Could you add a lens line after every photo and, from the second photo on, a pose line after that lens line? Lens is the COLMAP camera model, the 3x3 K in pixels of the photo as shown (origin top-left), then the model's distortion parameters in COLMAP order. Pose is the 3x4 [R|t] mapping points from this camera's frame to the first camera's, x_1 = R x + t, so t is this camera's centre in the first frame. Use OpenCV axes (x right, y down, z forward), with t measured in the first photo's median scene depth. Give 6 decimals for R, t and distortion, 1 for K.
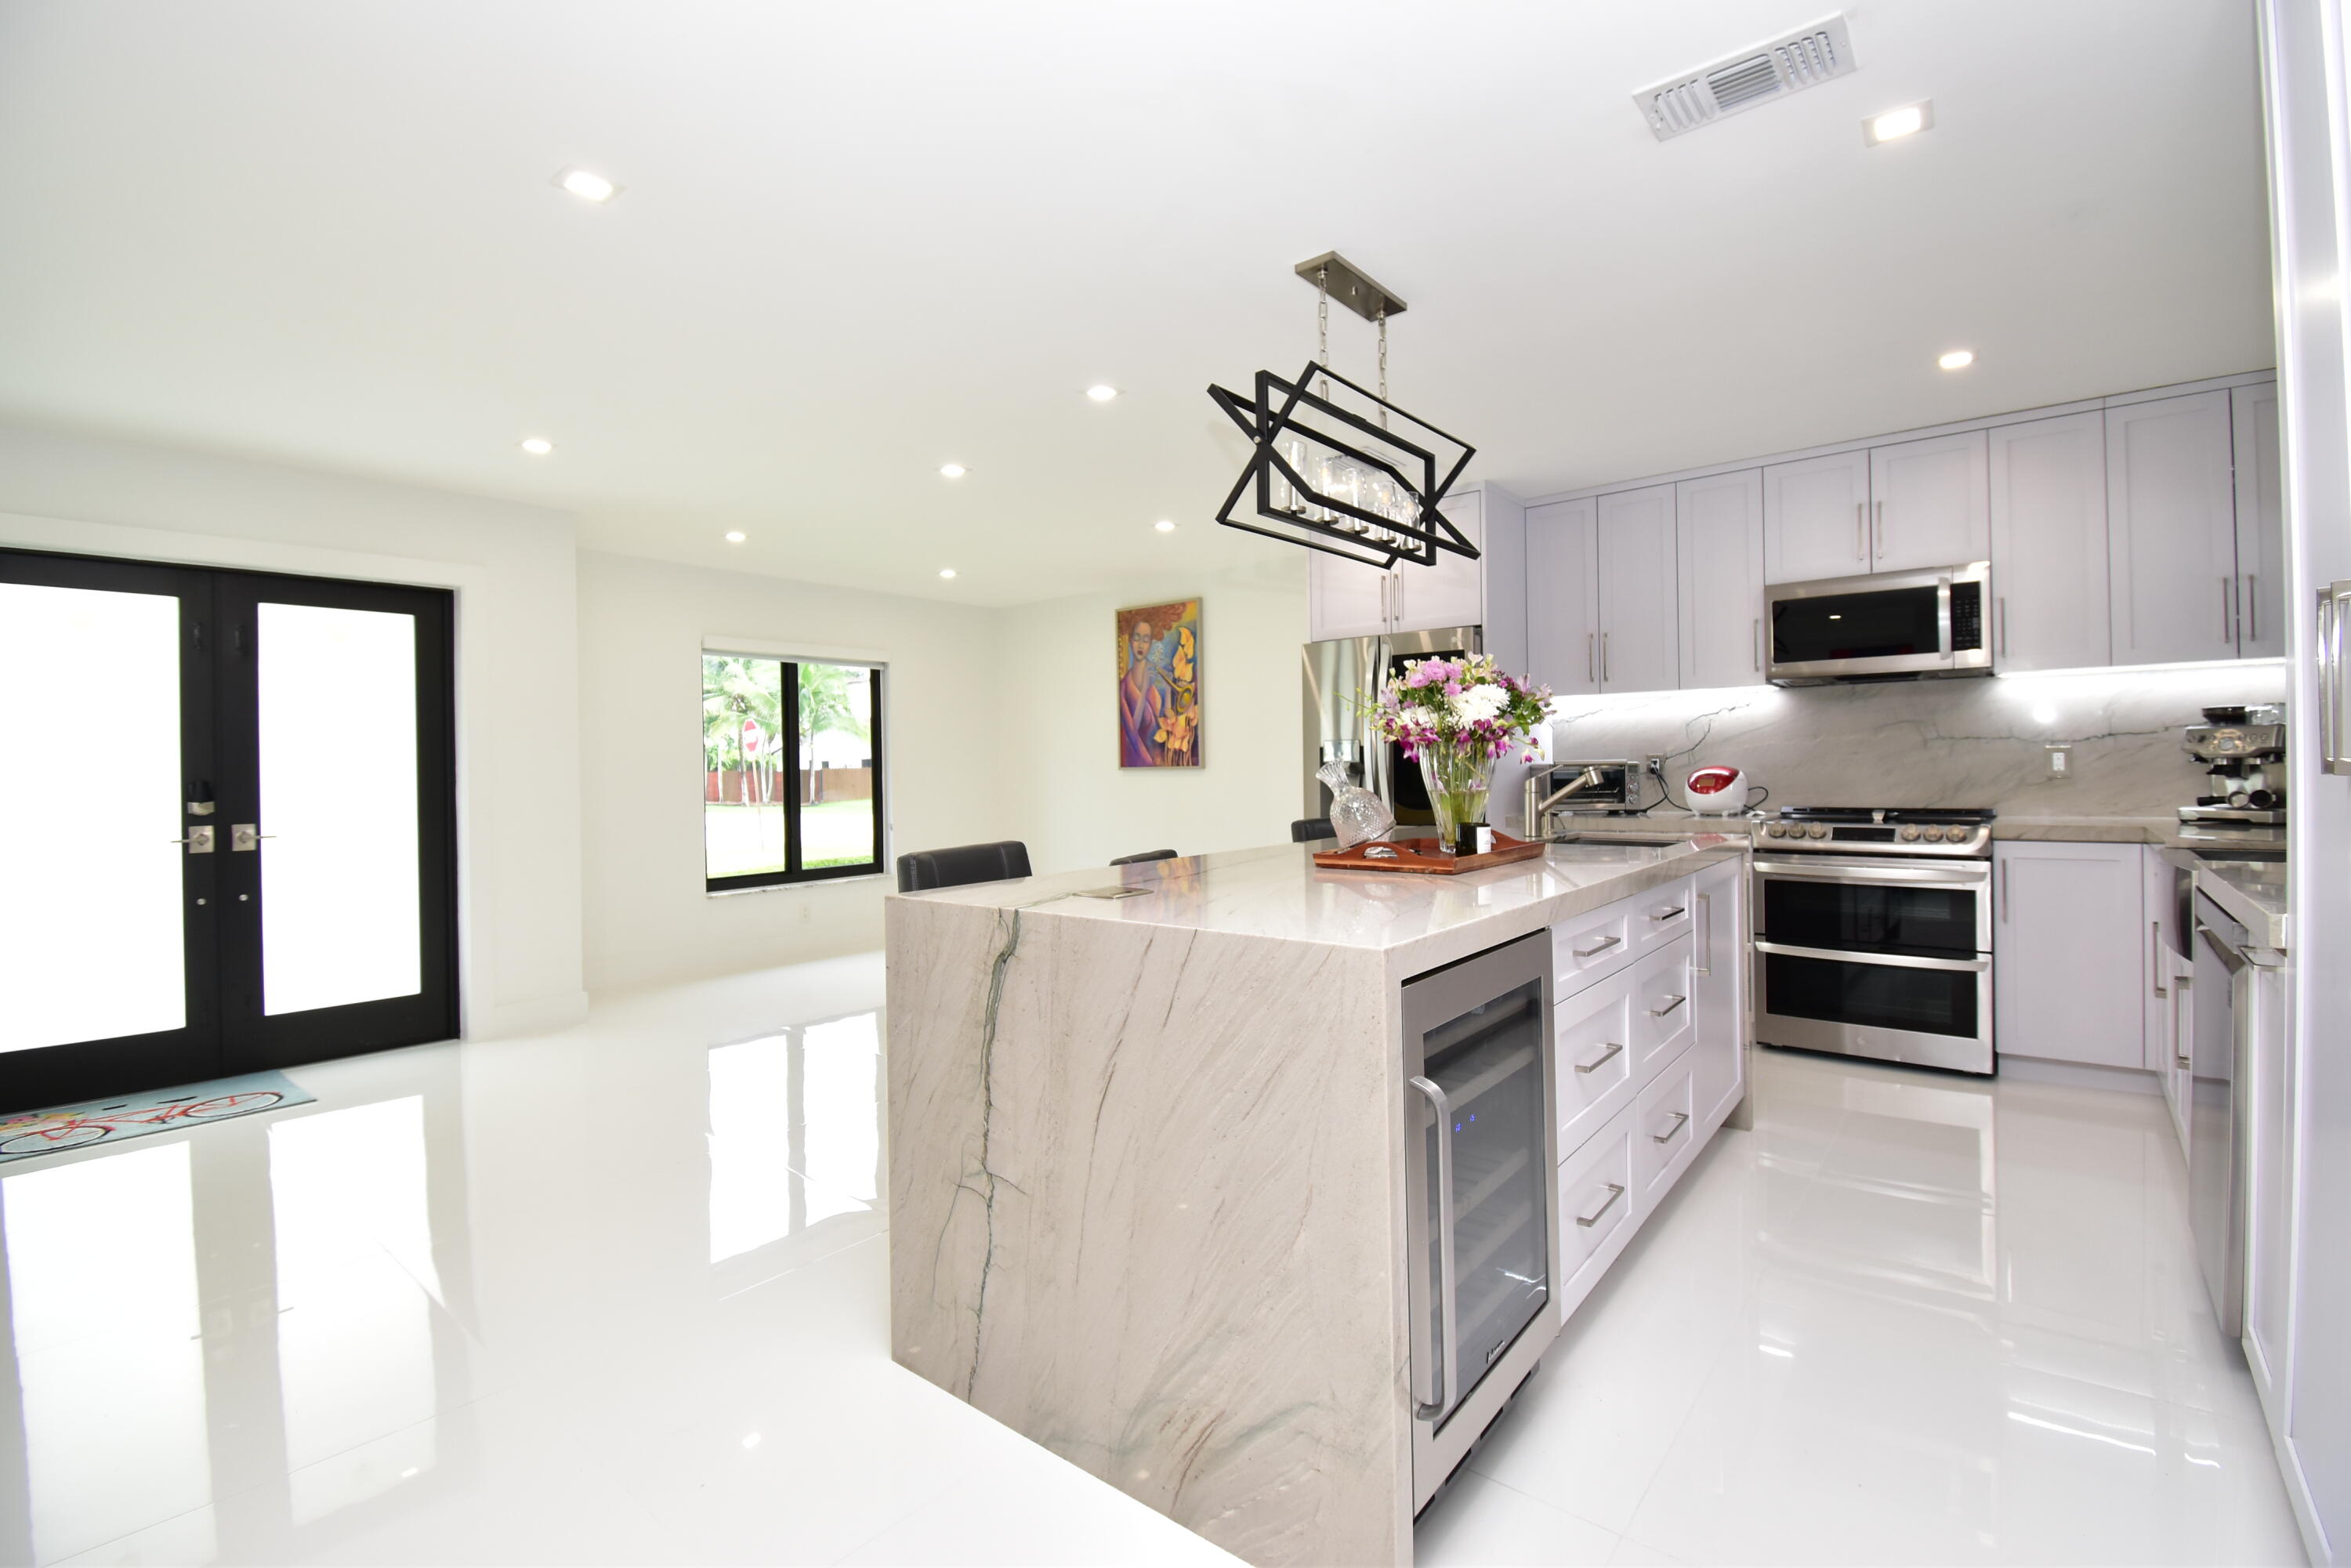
lens RADIAL K [[1032.2, 0, 1190.0], [0, 1032.2, 767.7], [0, 0, 1]] dist [0.013121, -0.018529]
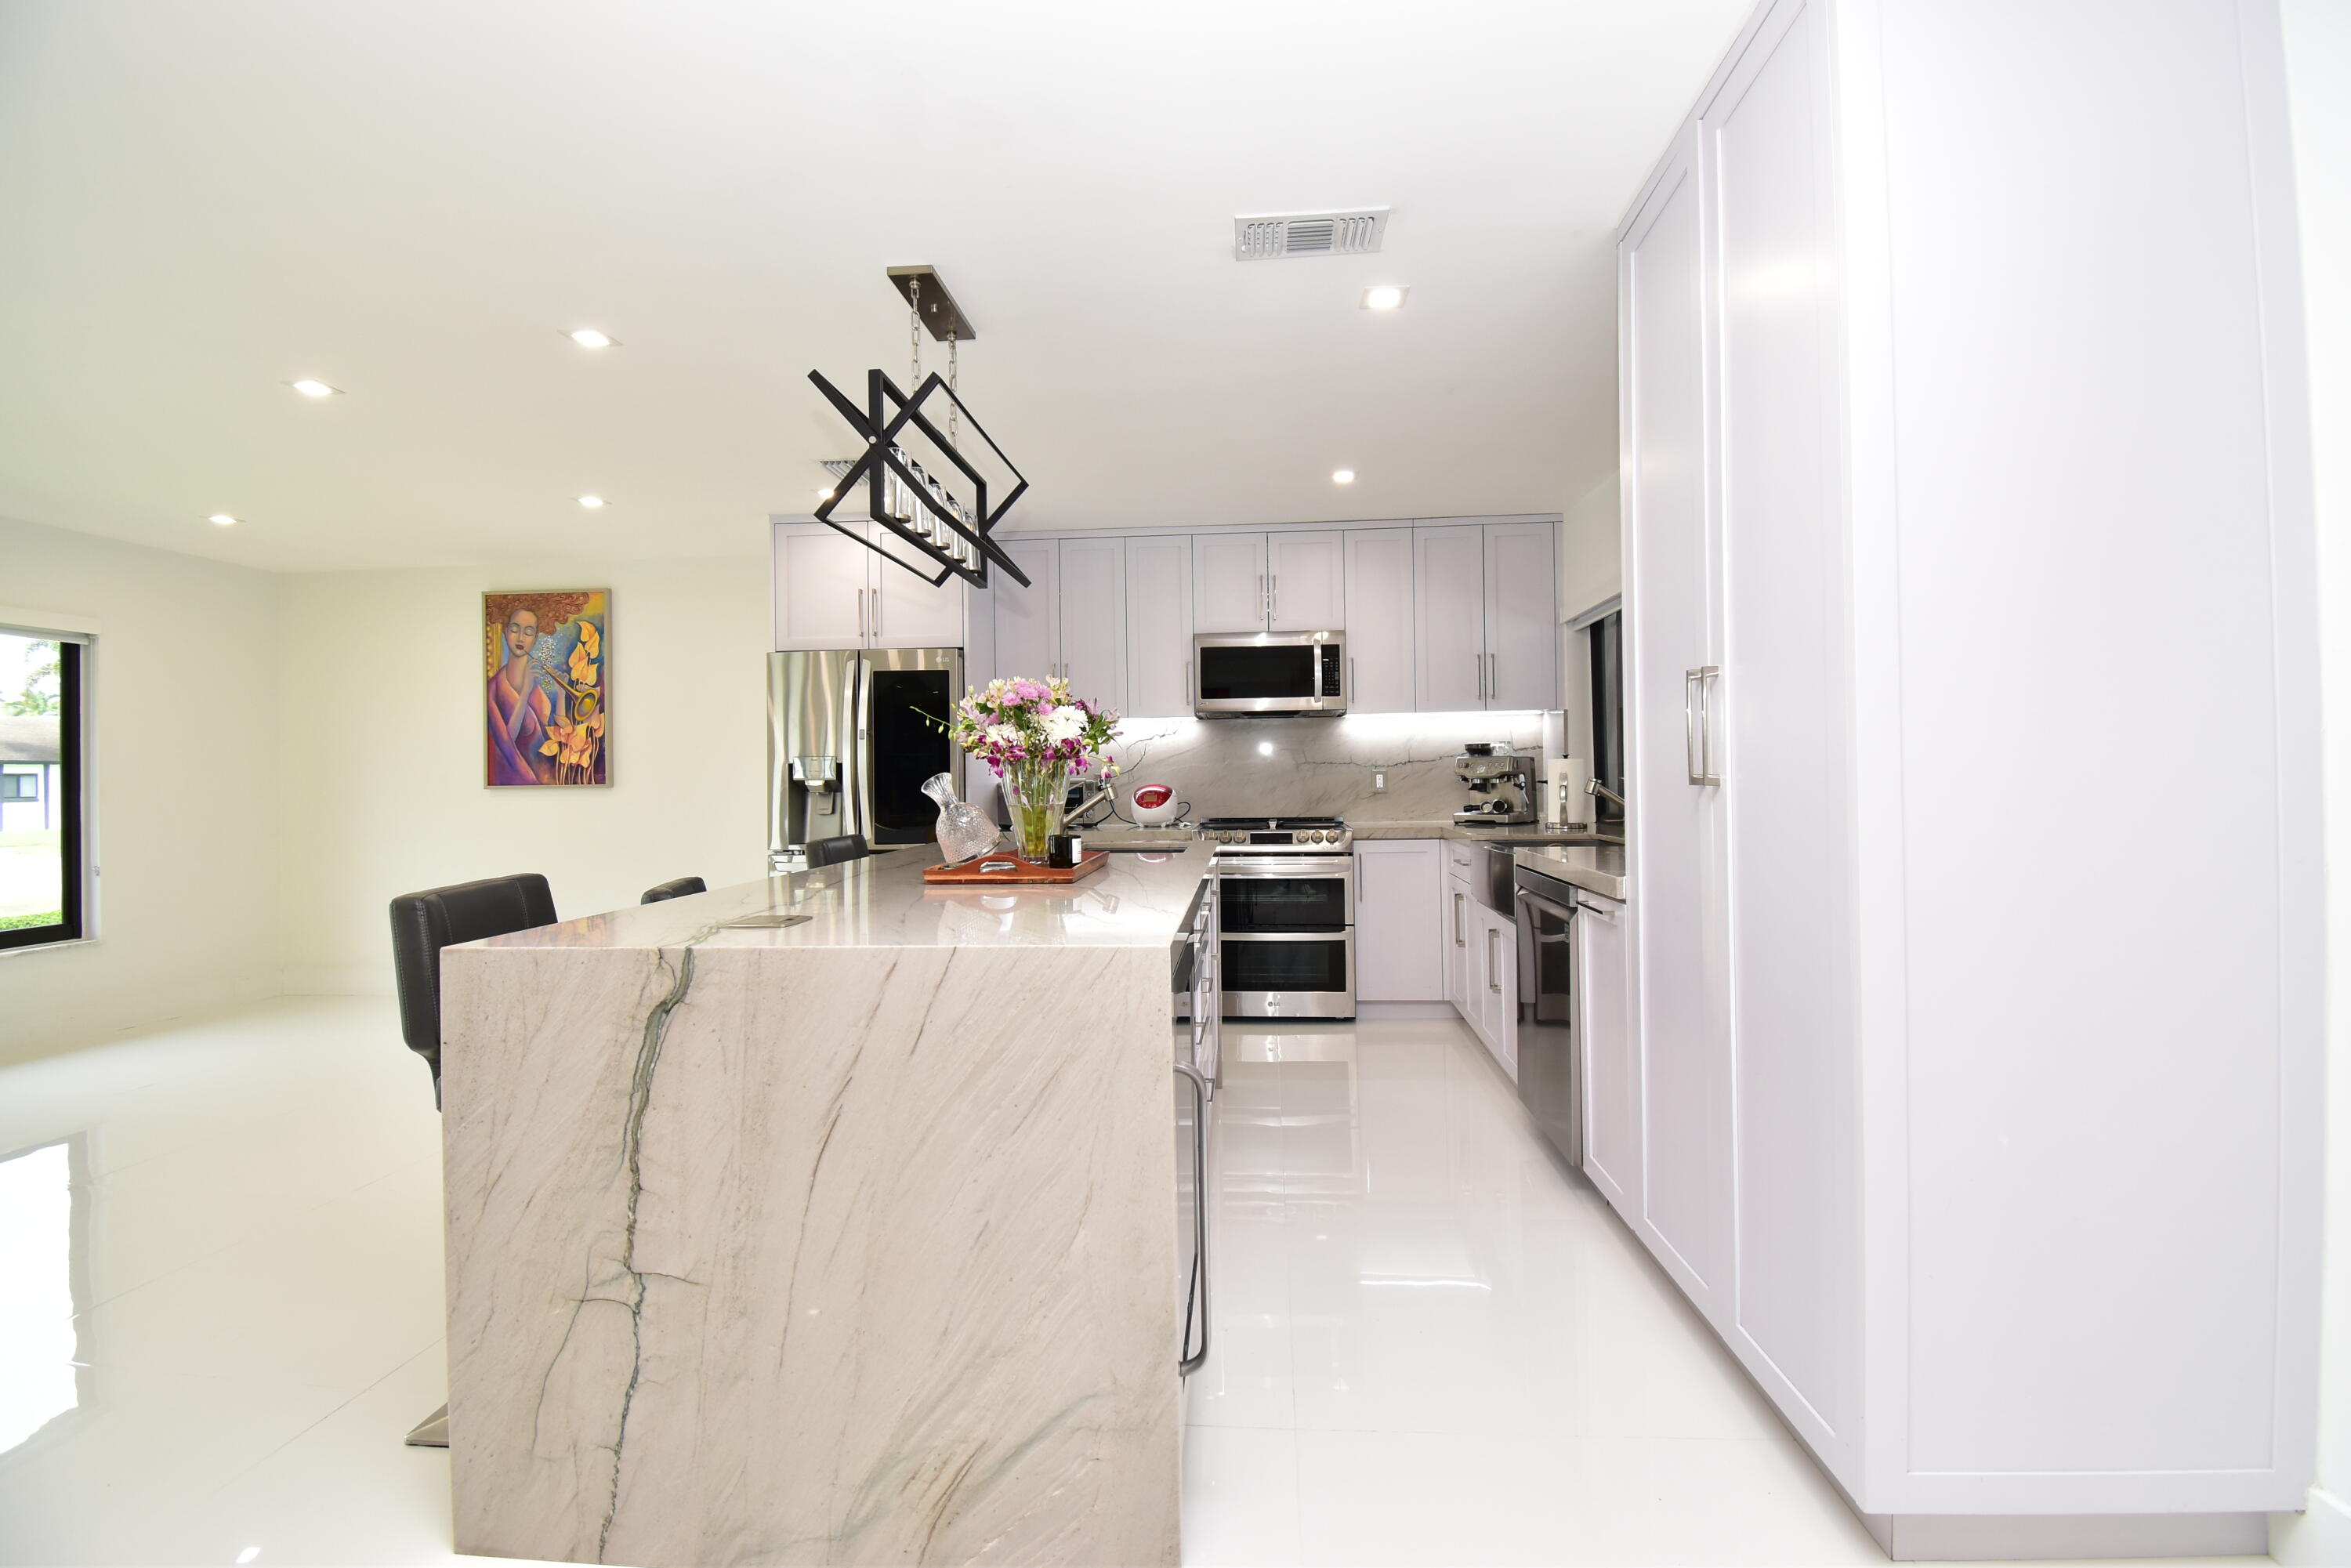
lens RADIAL K [[1032.2, 0, 1183.5], [0, 1032.2, 767.6], [0, 0, 1]] dist [0.013121, -0.018529]
pose [[0.821498, 0.011131, 0.570102, -0.224150], [0.000248, 0.999802, -0.019878, 0.004893], [-0.570211, 0.016471, 0.821333, 0.050303]]
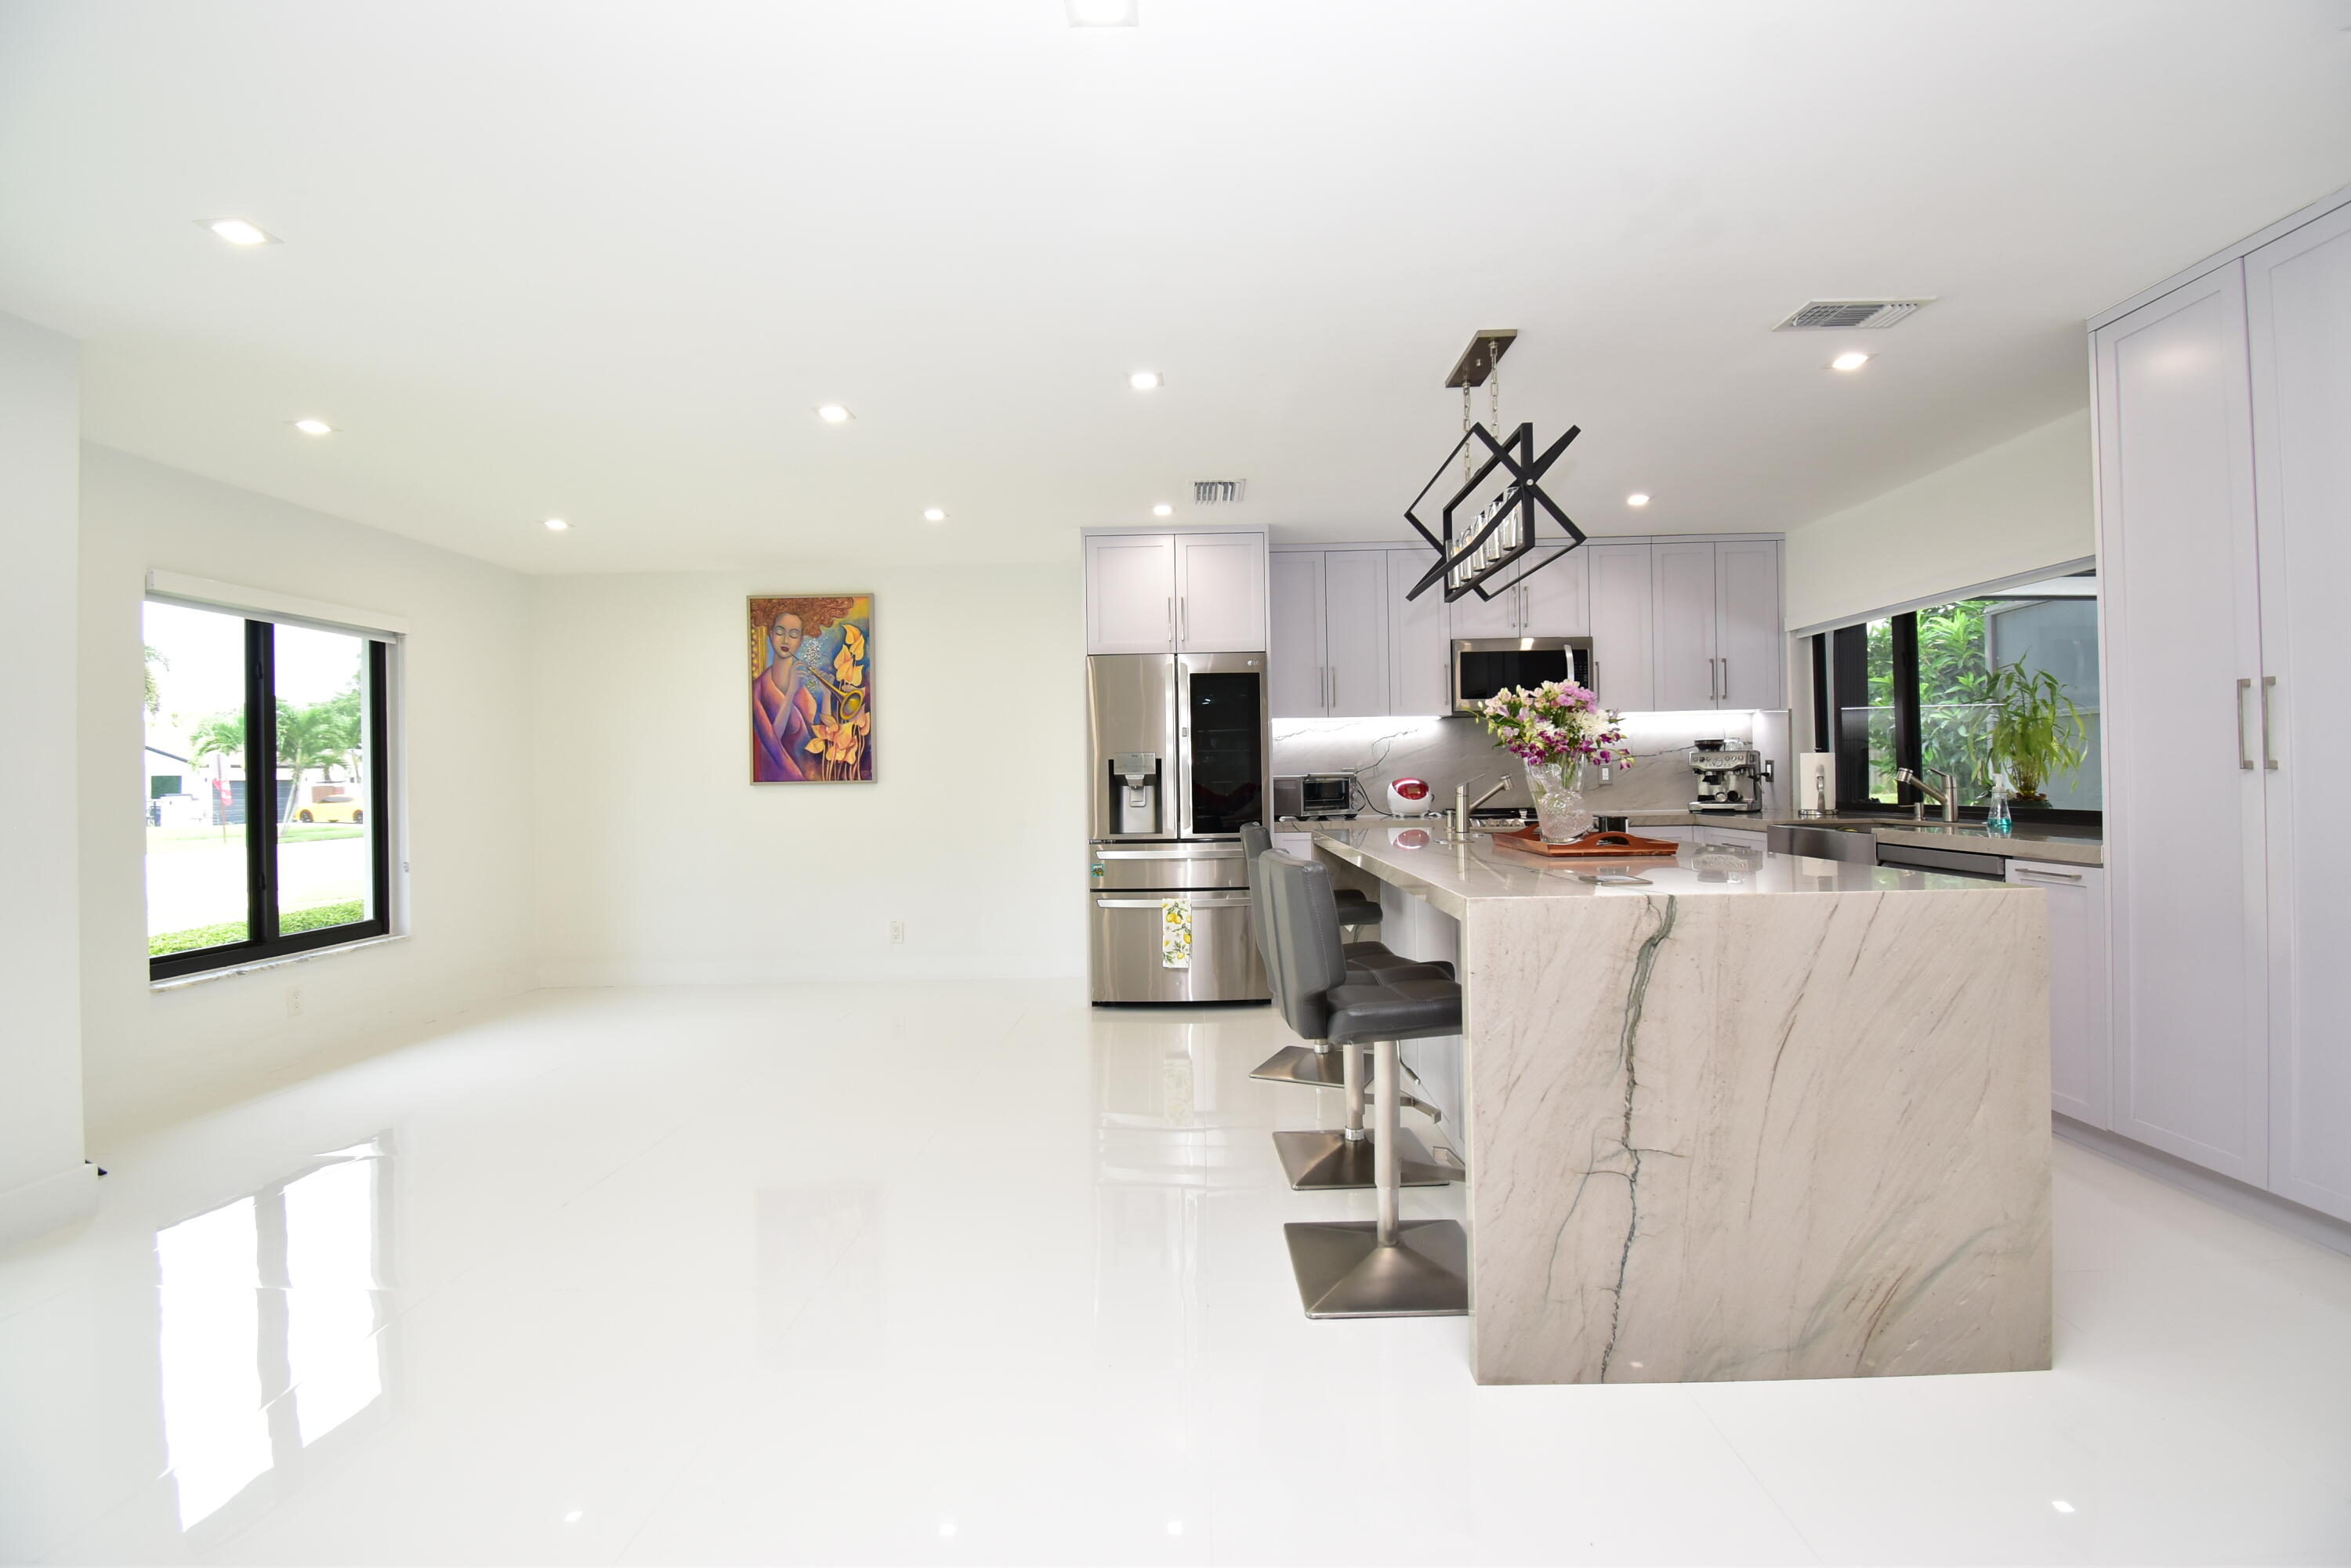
lens RADIAL K [[1032.2, 0, 1183.9], [0, 1032.2, 767.6], [0, 0, 1]] dist [0.013121, -0.018529]
pose [[0.782758, 0.008424, 0.622269, -0.873525], [0.004503, 0.999806, -0.019199, 0.015631], [-0.622310, 0.017831, 0.782568, 0.327773]]
